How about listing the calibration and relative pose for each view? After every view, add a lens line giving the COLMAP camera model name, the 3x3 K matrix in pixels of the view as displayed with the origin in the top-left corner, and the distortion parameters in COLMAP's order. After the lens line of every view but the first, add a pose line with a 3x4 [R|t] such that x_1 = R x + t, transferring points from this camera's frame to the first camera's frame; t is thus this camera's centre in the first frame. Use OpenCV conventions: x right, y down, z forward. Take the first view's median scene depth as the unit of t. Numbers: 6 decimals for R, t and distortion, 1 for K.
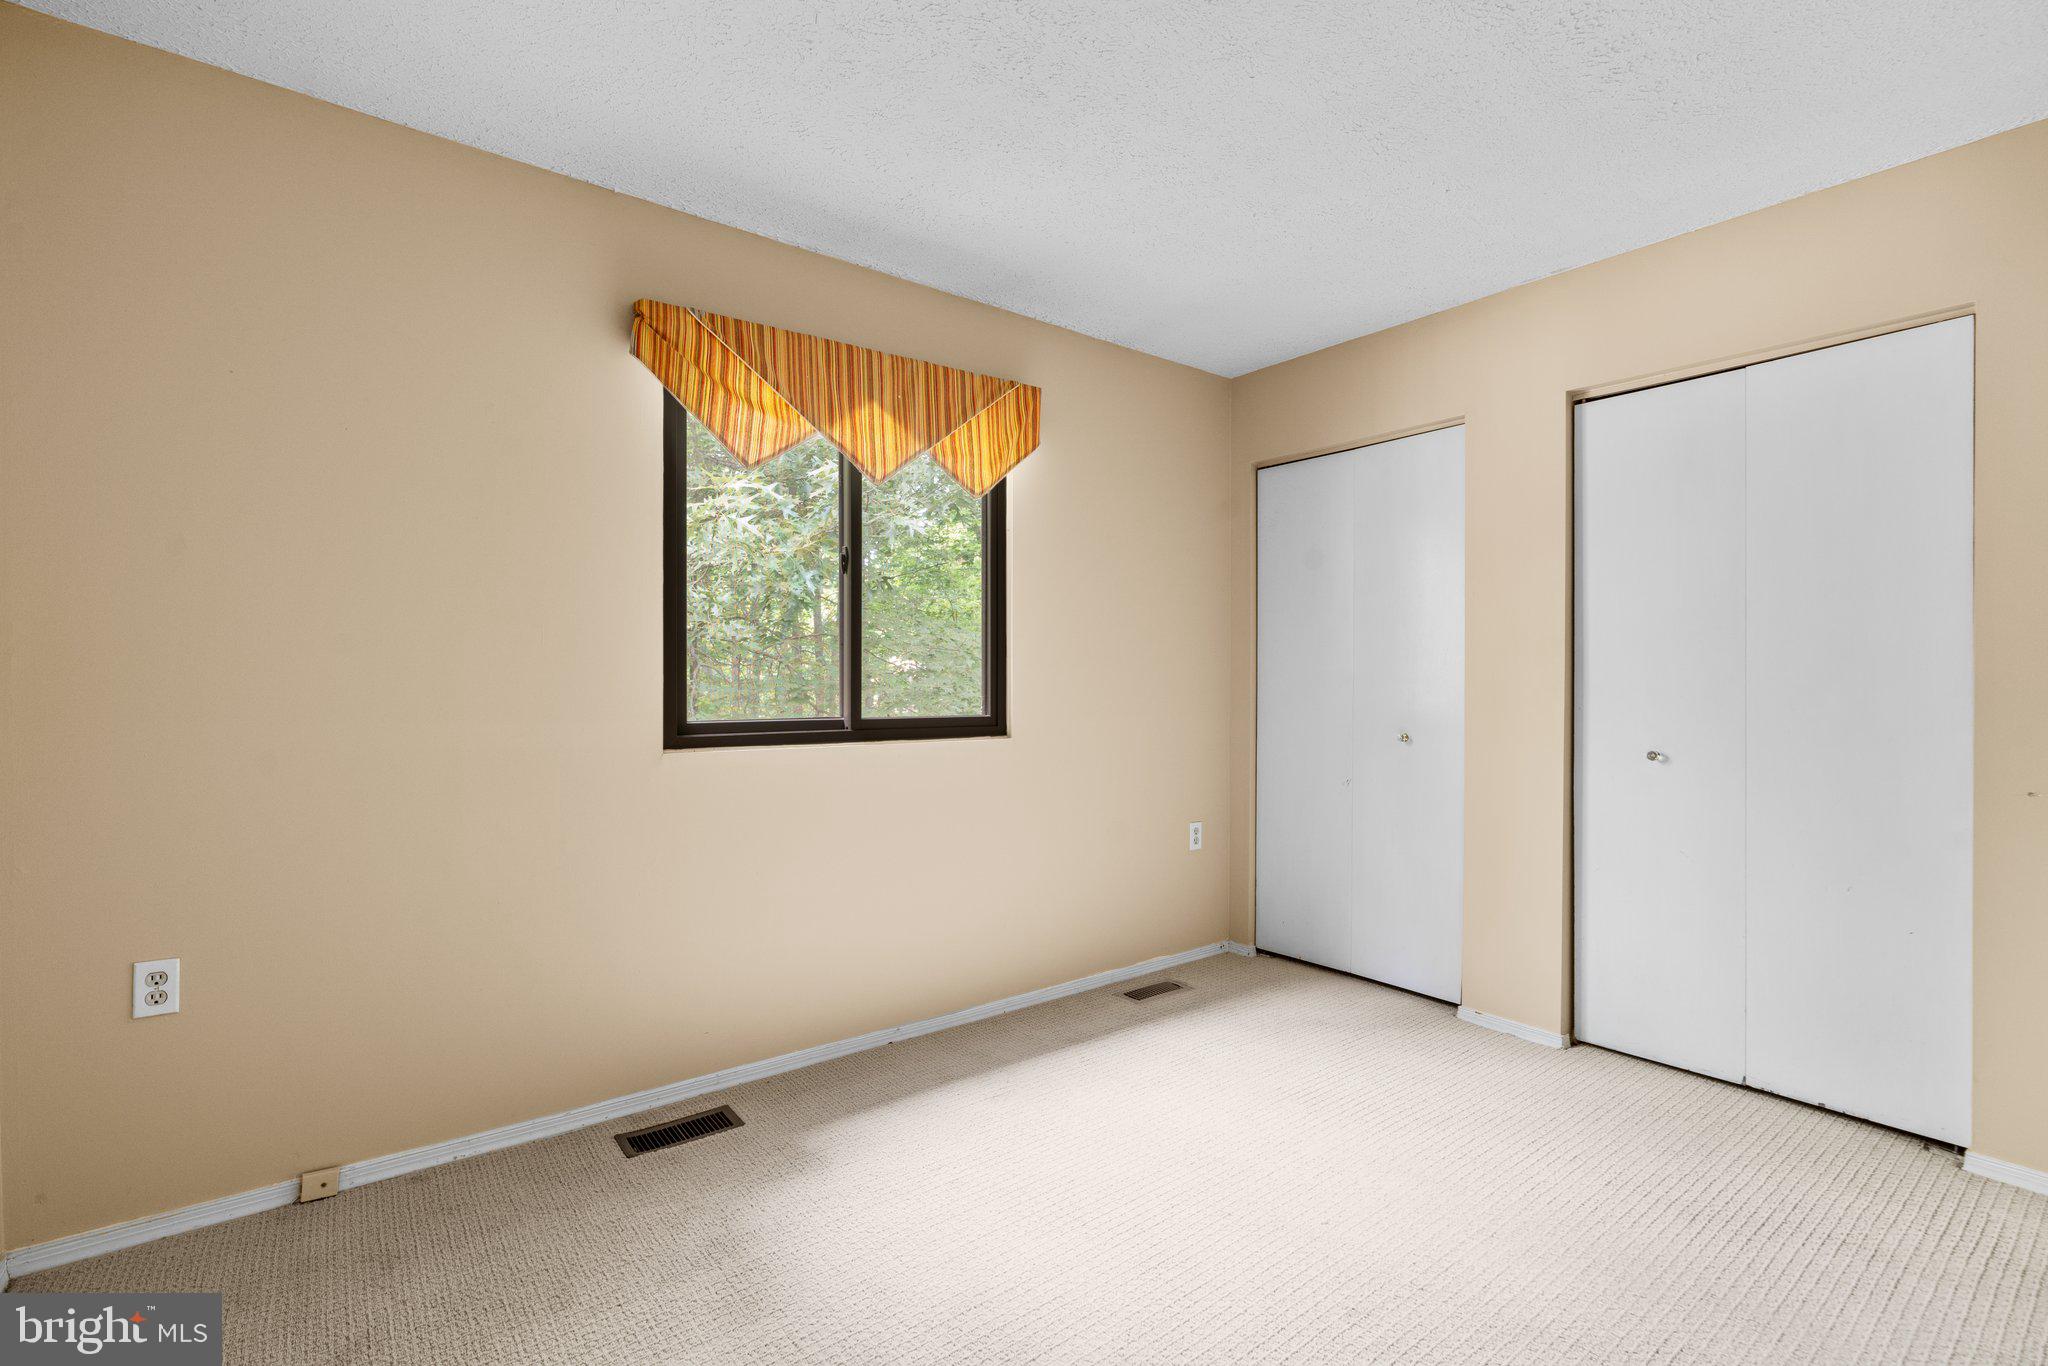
lens RADIAL K [[927.0, 0, 1026.6], [0, 927.0, 691.6], [0, 0, 1]] dist [-0.011088, 0.003841]
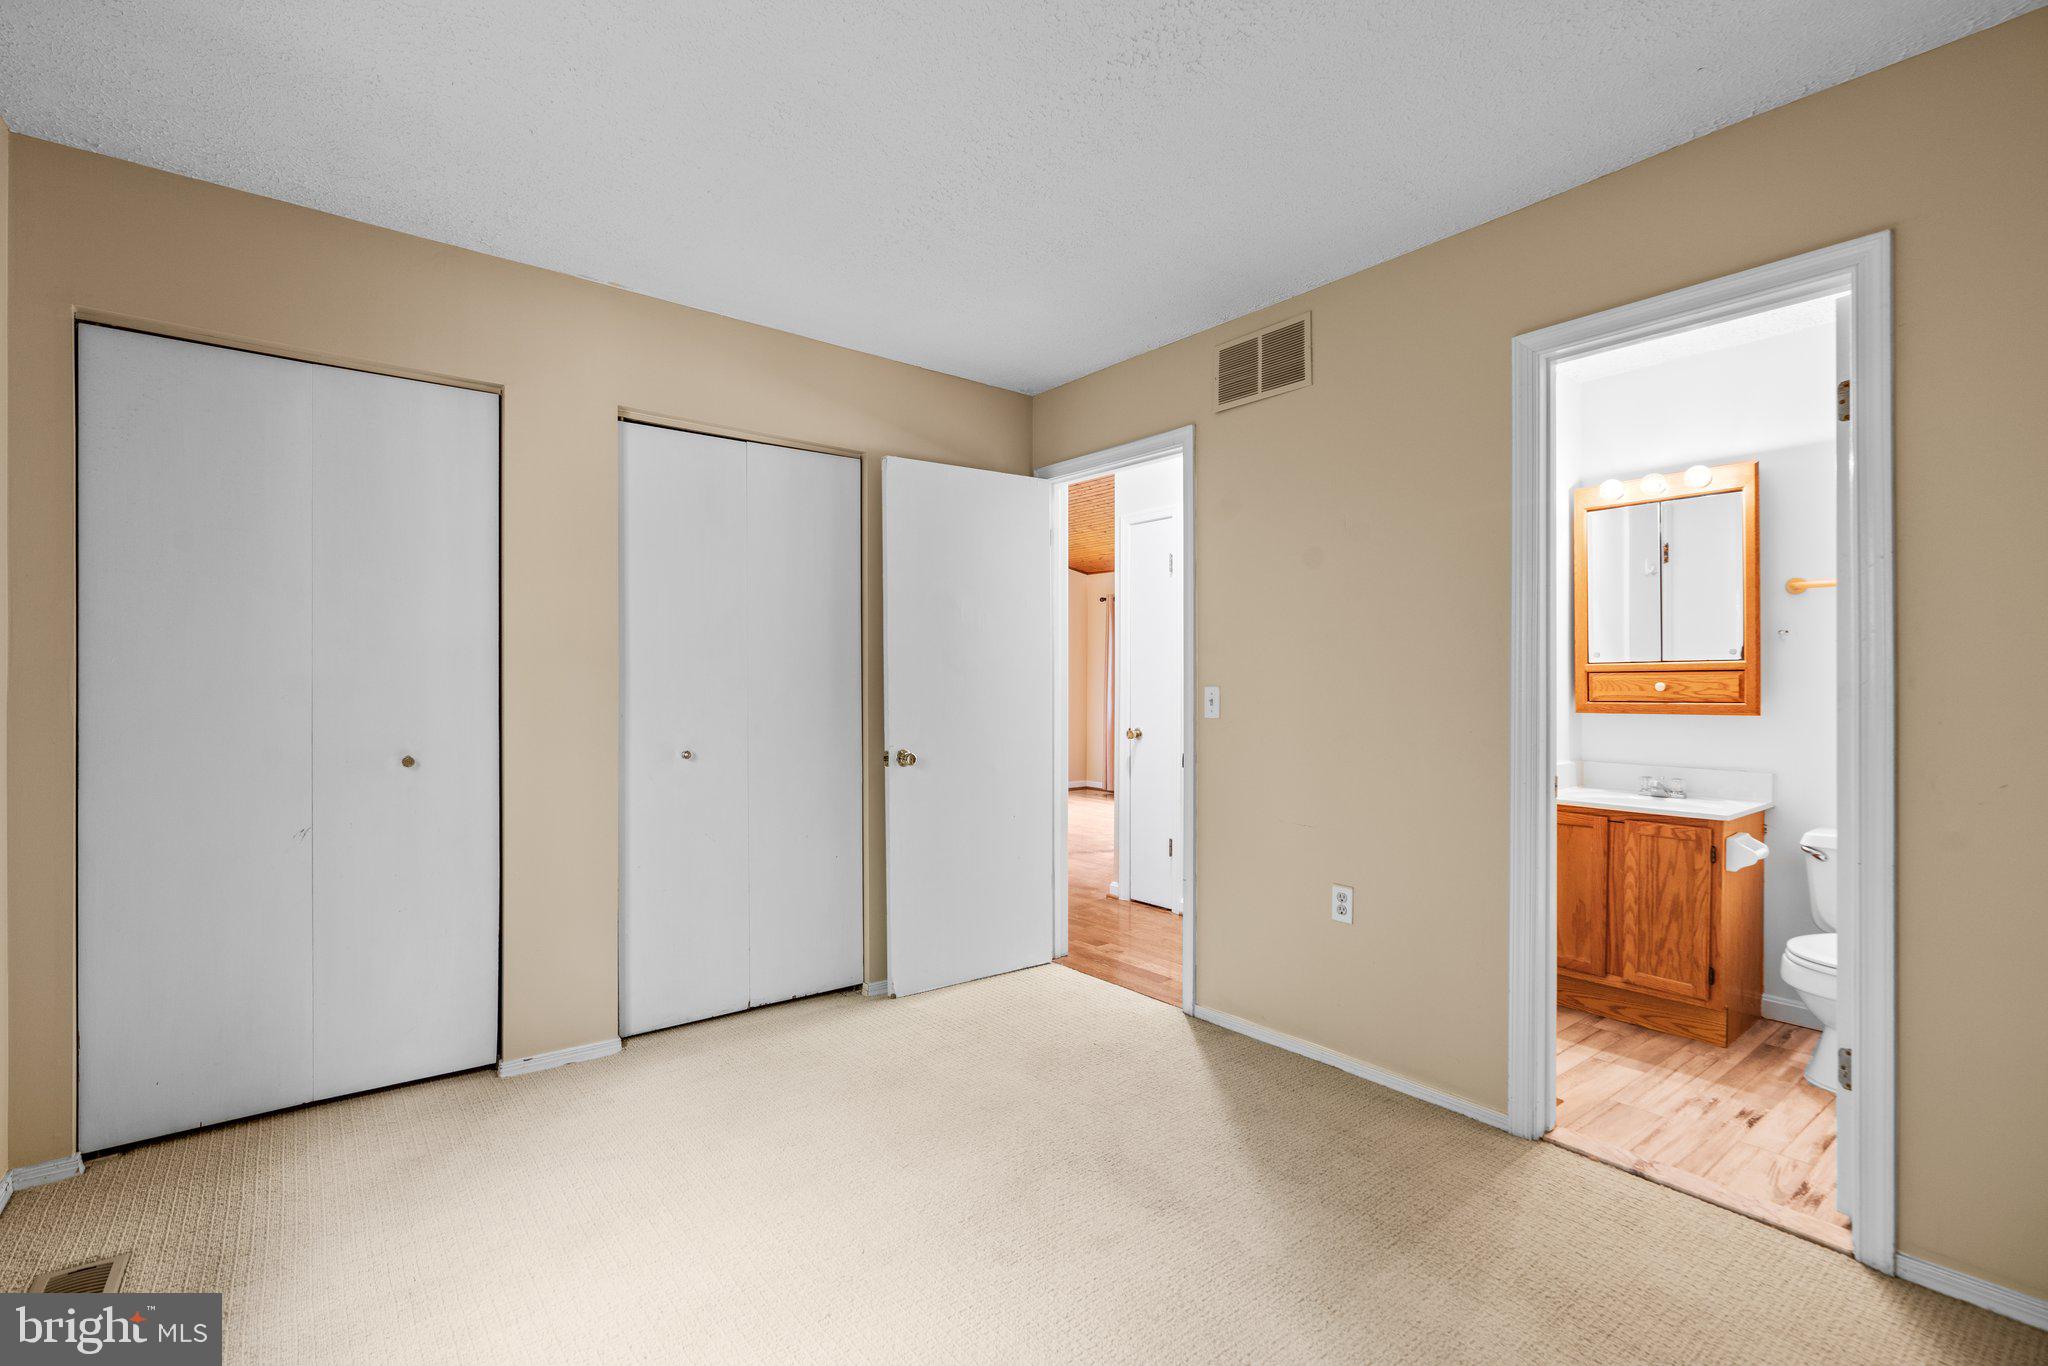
lens RADIAL K [[927.0, 0, 1022.1], [0, 927.0, 686.0], [0, 0, 1]] dist [-0.011088, 0.003841]
pose [[-0.011499, -0.001555, 0.999933, -0.069287], [0.008074, 0.999966, 0.001648, -0.002043], [-0.999901, 0.008093, -0.011486, 0.089028]]
